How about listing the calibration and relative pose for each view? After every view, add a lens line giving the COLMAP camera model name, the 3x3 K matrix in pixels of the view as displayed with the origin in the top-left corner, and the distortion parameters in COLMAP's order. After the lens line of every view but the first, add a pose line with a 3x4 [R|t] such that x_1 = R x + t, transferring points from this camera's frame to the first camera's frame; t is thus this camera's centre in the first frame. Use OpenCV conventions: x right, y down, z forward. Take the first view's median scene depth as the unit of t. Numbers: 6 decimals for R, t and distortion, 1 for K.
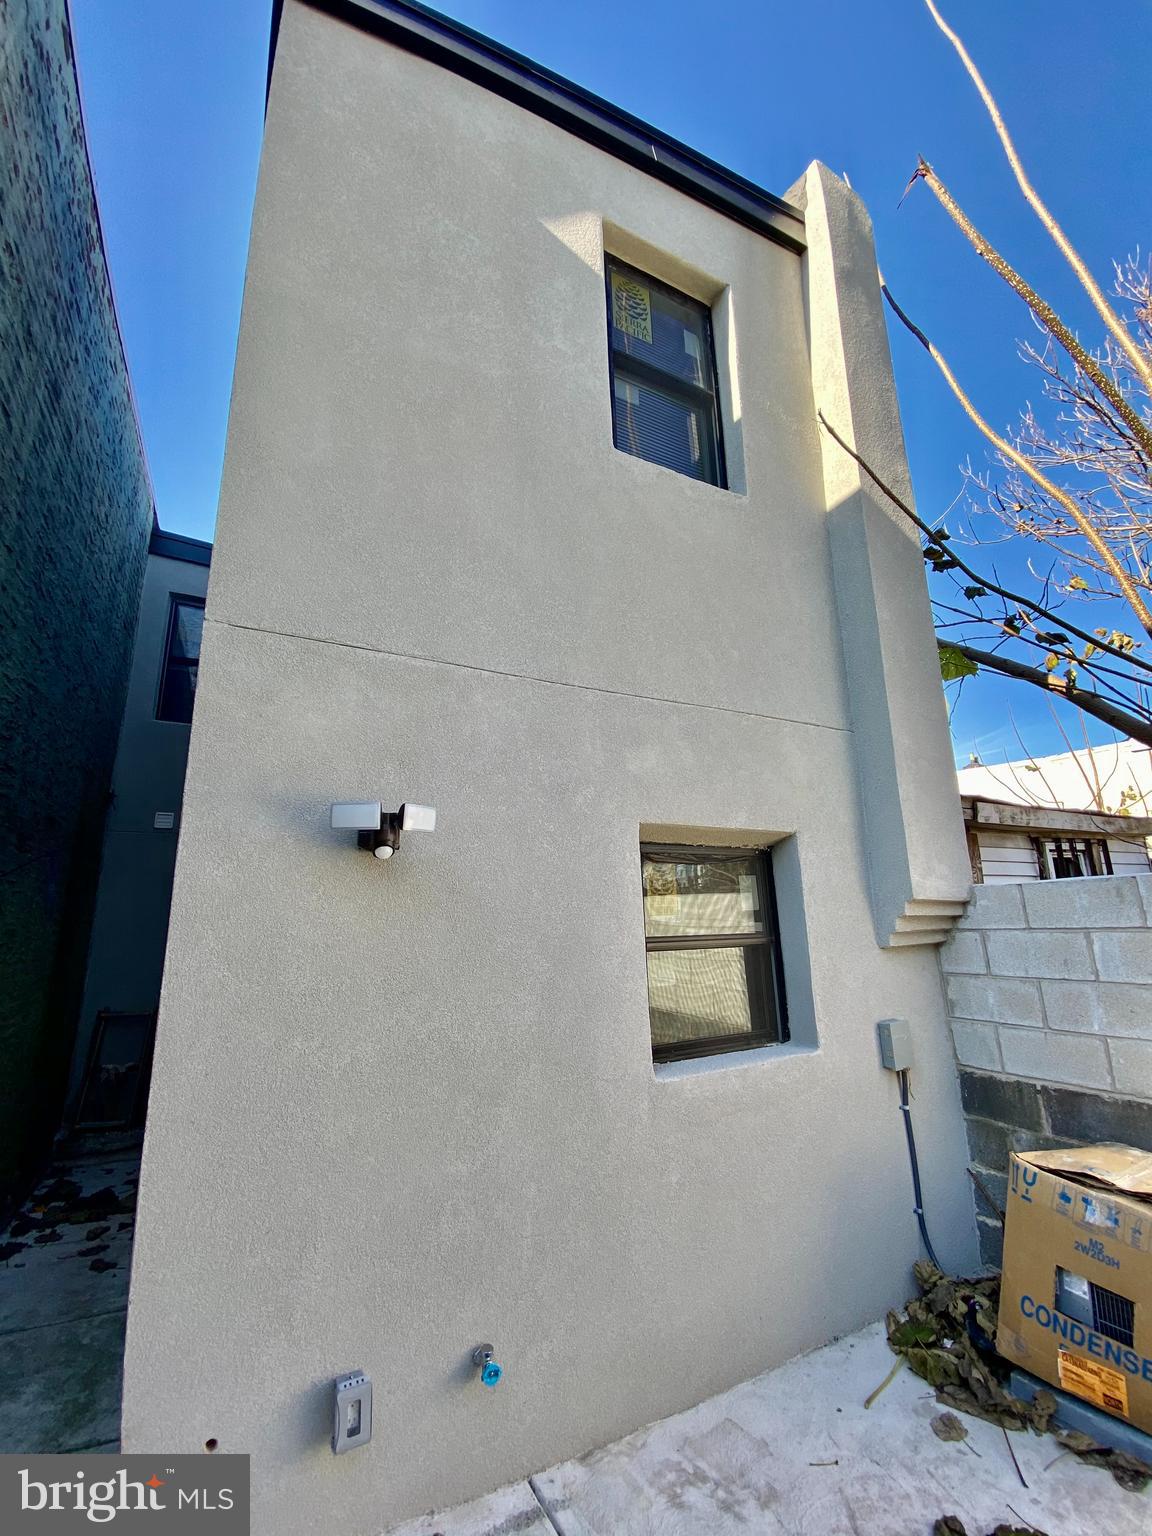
lens RADIAL K [[626.8, 0, 577.7], [0, 626.8, 767.7], [0, 0, 1]] dist [0.003153, -0.013392]
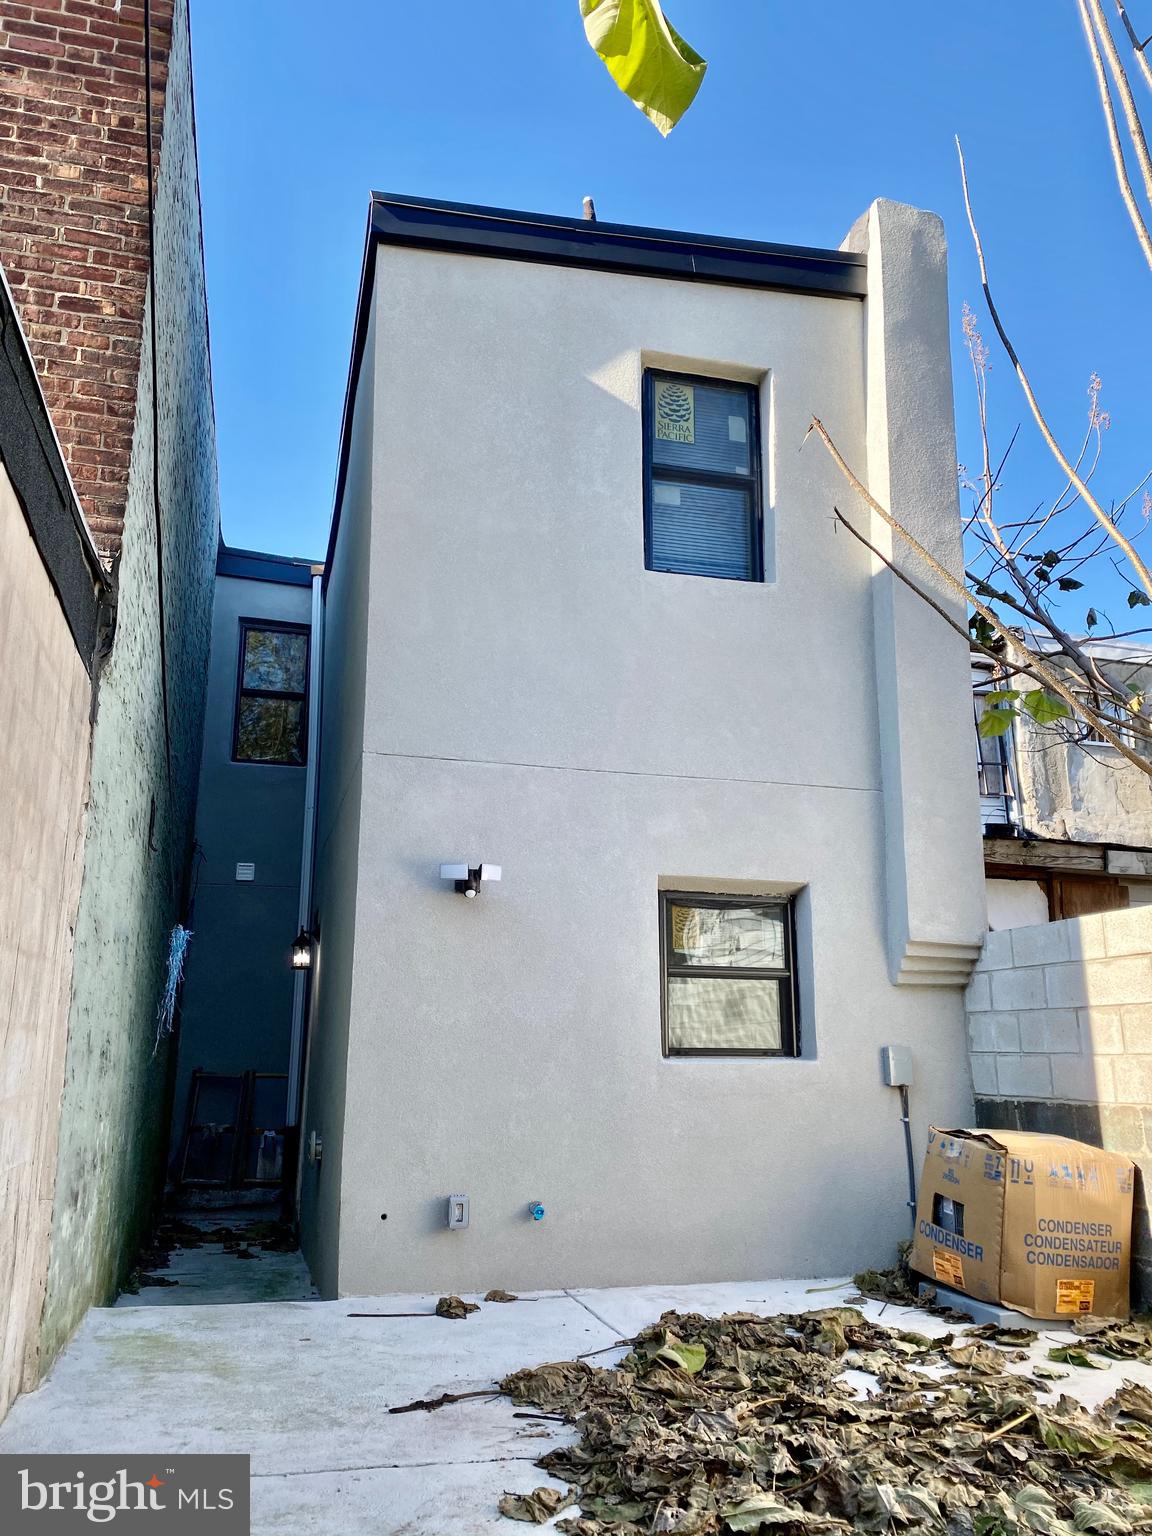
lens RADIAL K [[1270.0, 0, 569.3], [0, 1270.0, 765.6], [0, 0, 1]] dist [0.025685, -0.002275]
pose [[0.973618, -0.021167, -0.227202, 0.453108], [0.022044, 0.999756, 0.001325, -0.127430], [0.227118, -0.006298, 0.973847, -1.400005]]
